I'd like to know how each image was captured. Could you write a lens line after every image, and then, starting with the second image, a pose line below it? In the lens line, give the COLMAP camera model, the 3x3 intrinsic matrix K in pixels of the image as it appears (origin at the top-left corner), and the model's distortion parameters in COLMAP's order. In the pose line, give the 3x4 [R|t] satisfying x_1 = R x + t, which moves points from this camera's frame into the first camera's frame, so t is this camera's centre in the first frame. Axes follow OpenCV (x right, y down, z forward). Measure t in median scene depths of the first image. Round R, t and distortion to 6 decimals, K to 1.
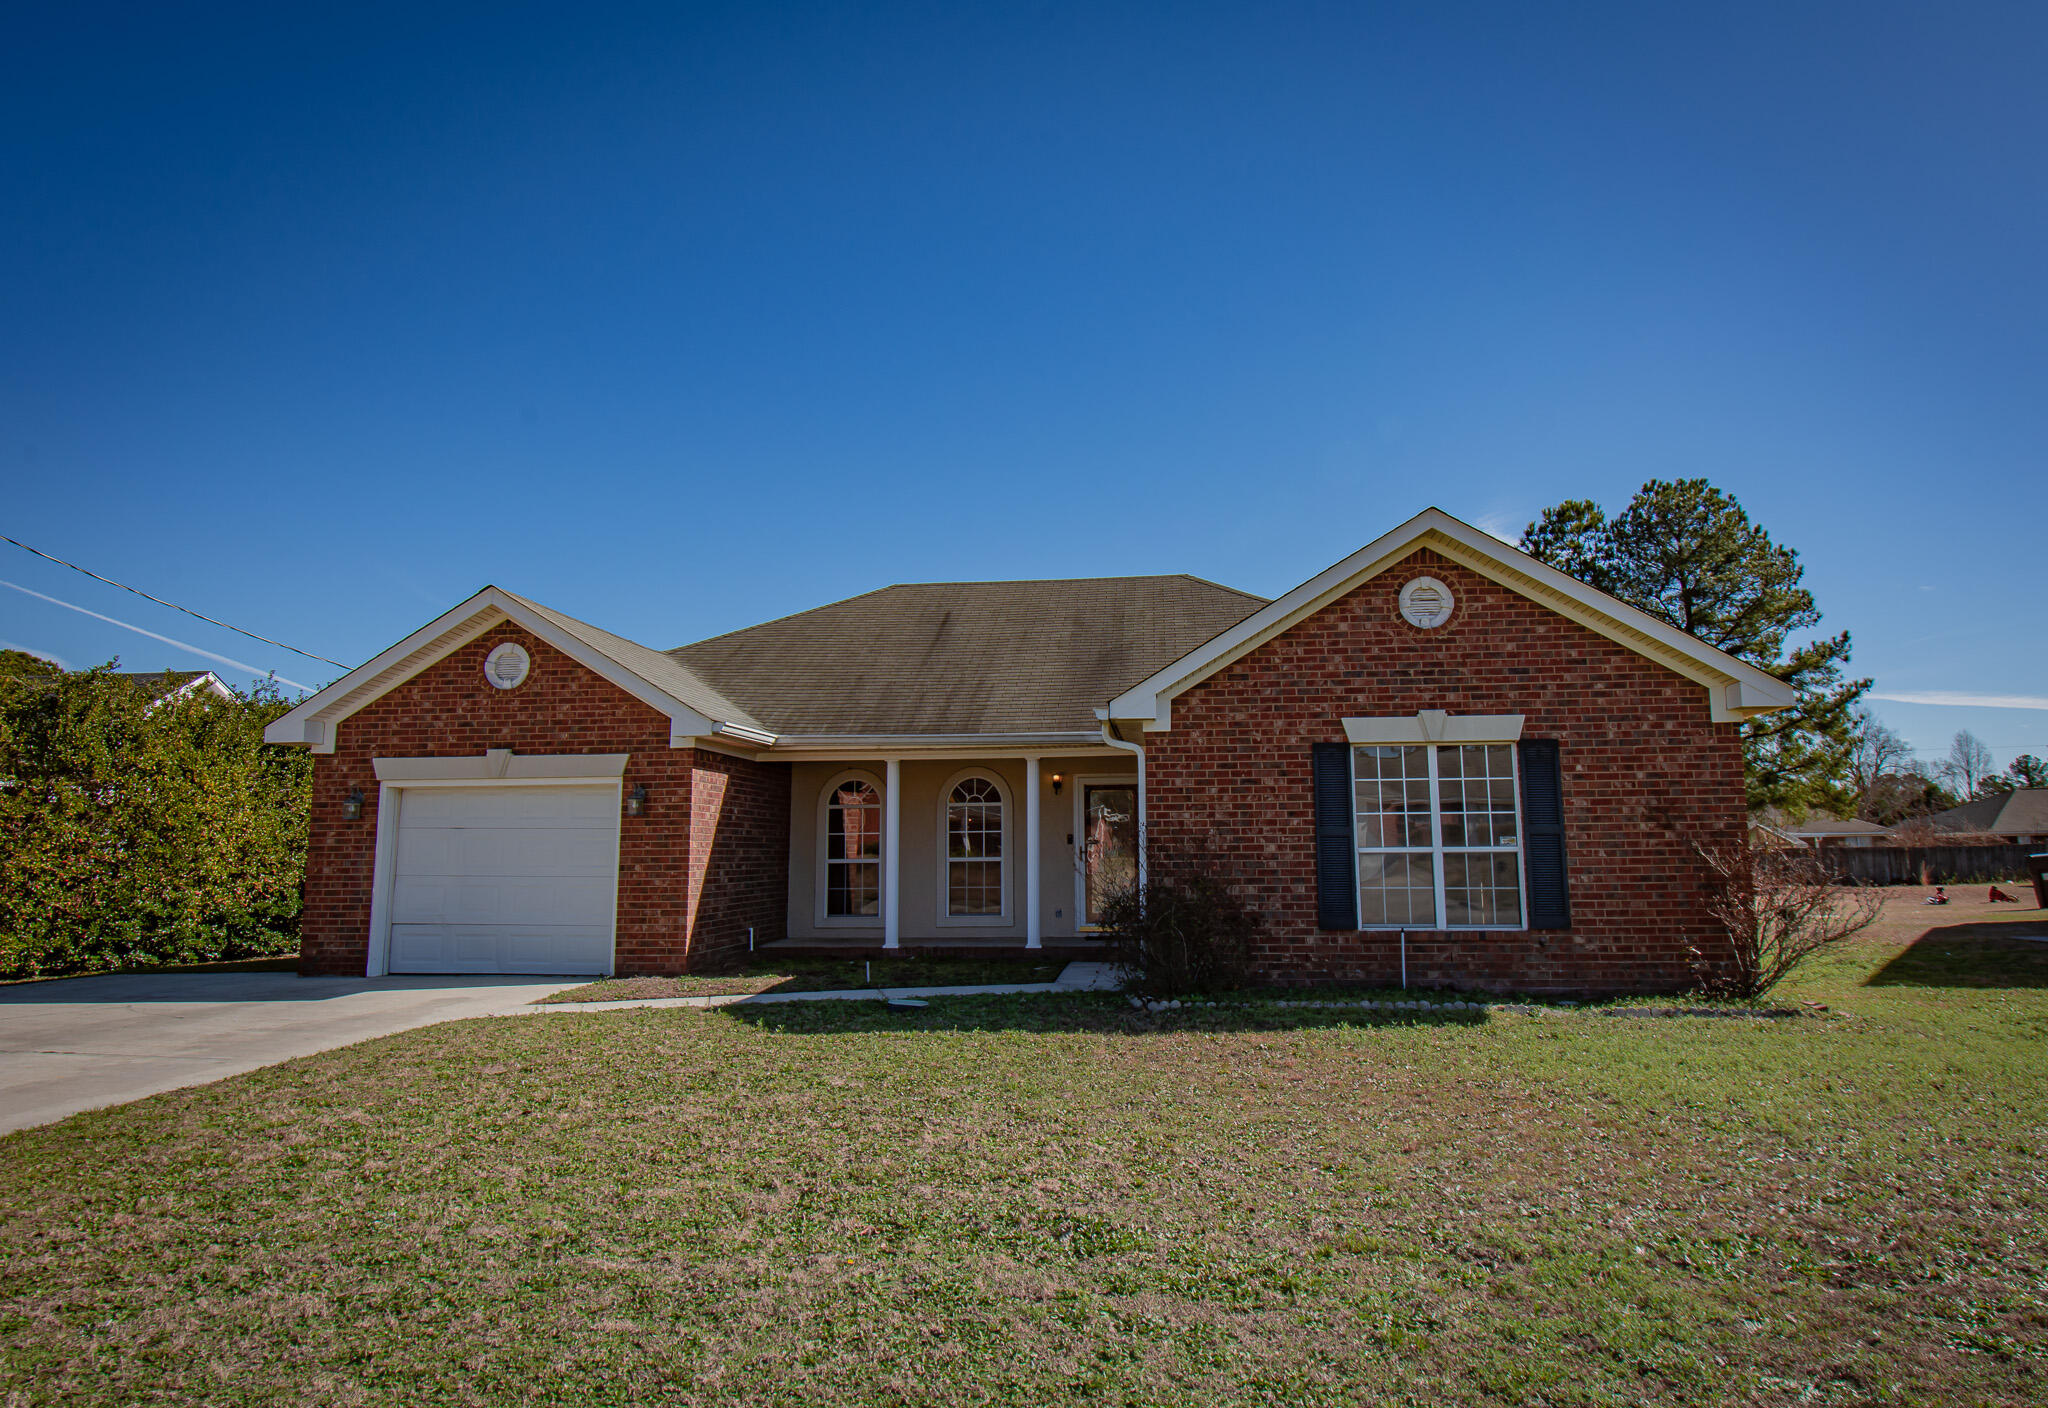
lens RADIAL K [[1144.6, 0, 1027.2], [0, 1144.6, 699.1], [0, 0, 1]] dist [-0.003500, -0.008964]
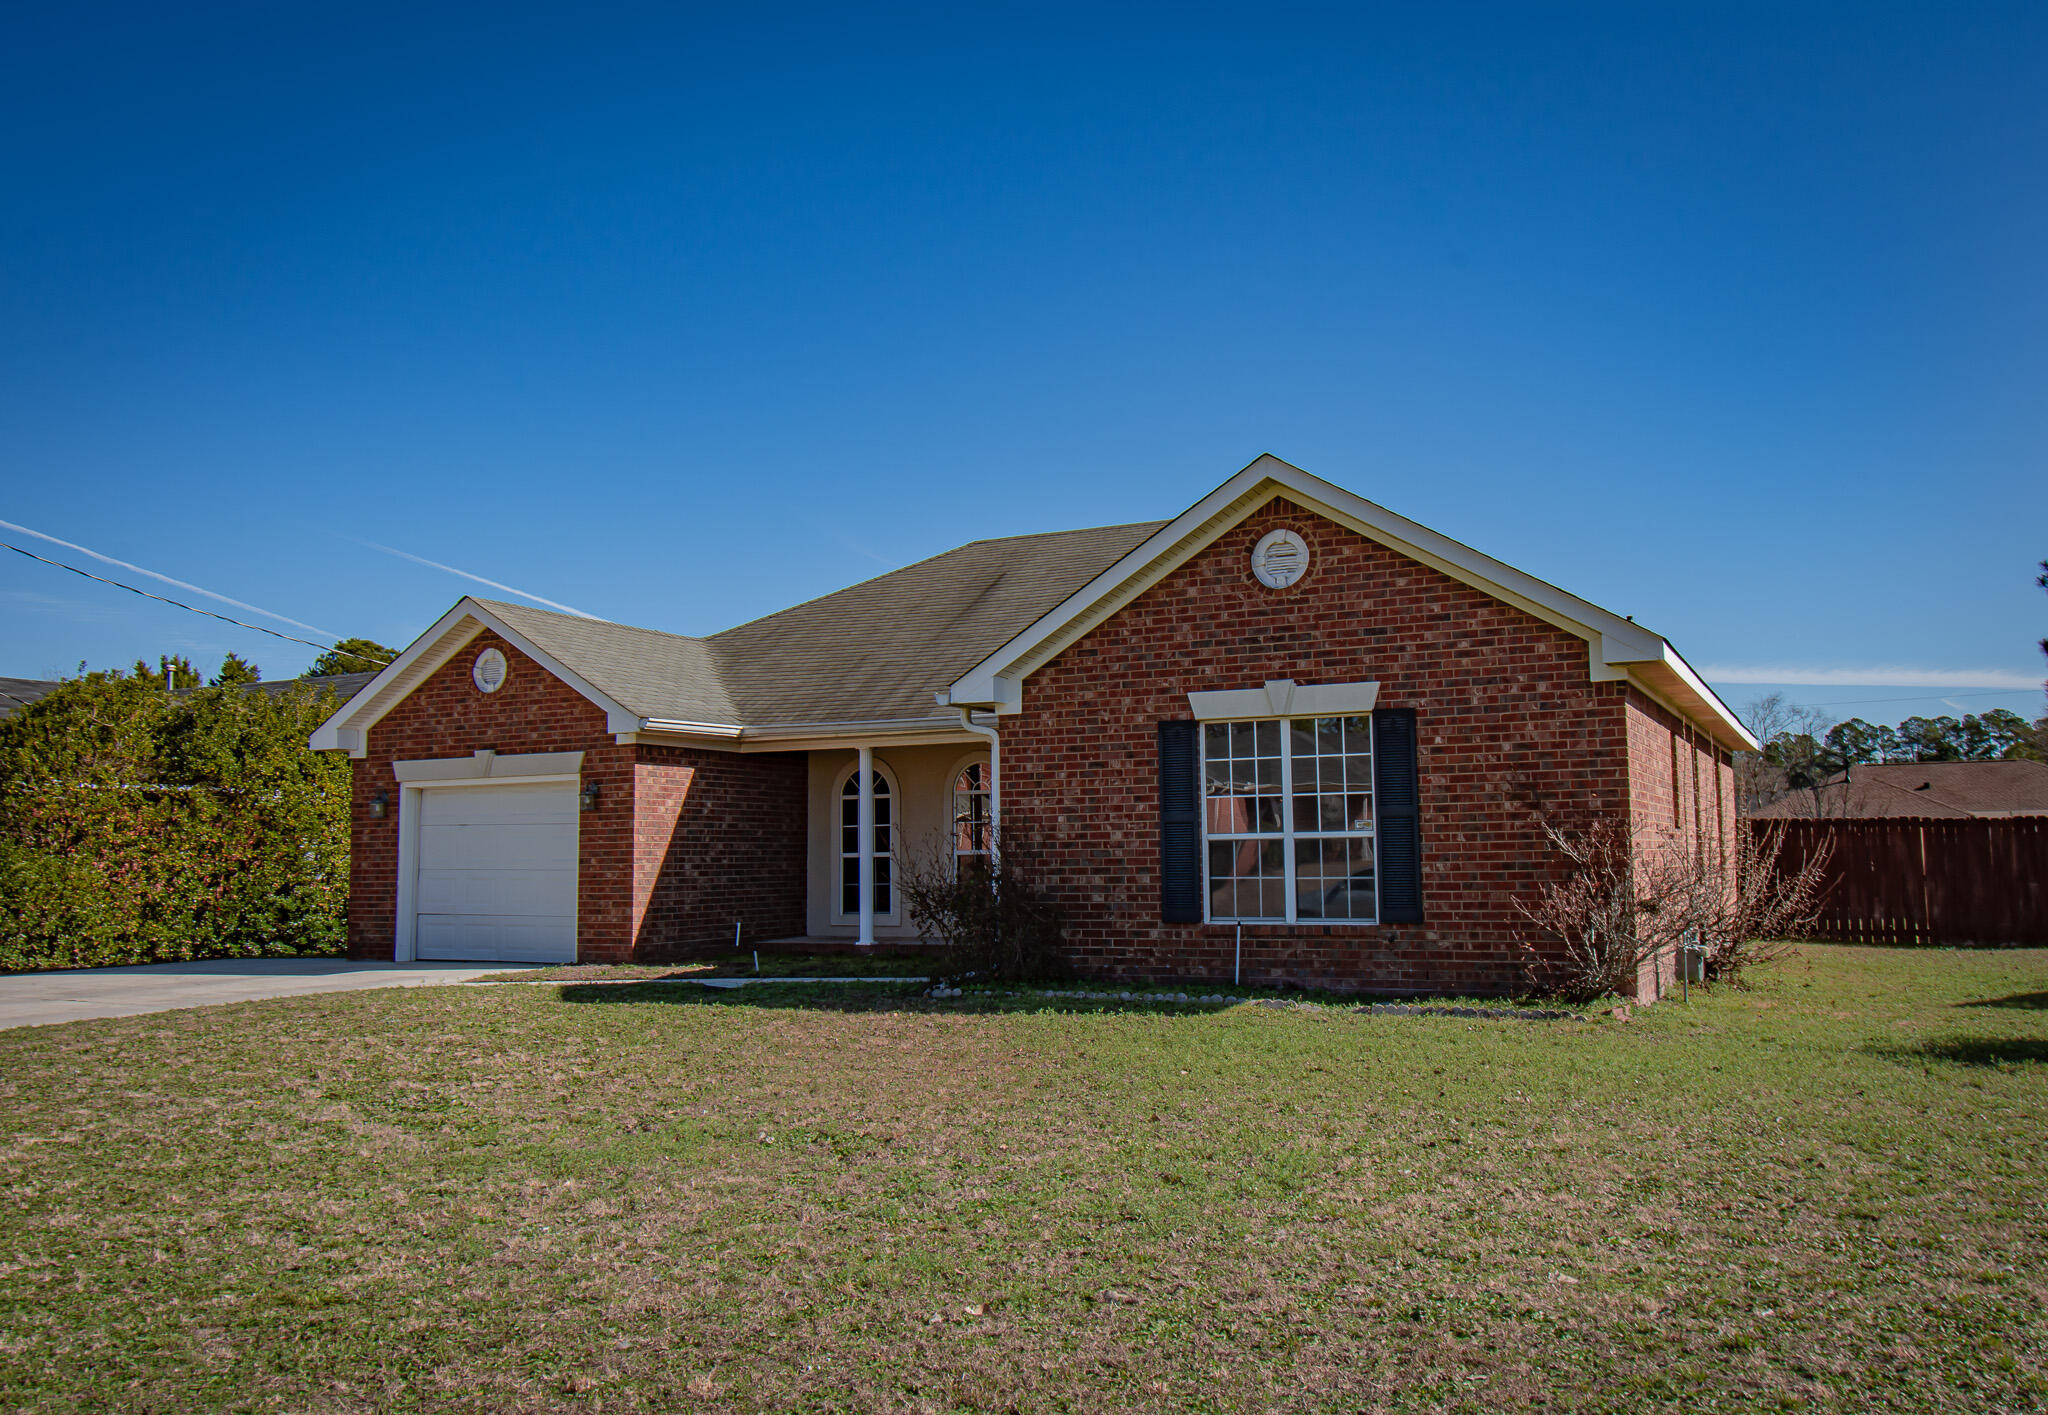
lens RADIAL K [[1589.8, 0, 1024.4], [0, 1589.8, 704.4], [0, 0, 1]] dist [-0.014971, 0.012499]
pose [[0.938255, -0.038530, -0.343792, 0.580112], [0.052332, 0.998150, 0.030956, -0.020141], [0.341963, -0.047036, 0.938536, -0.231444]]
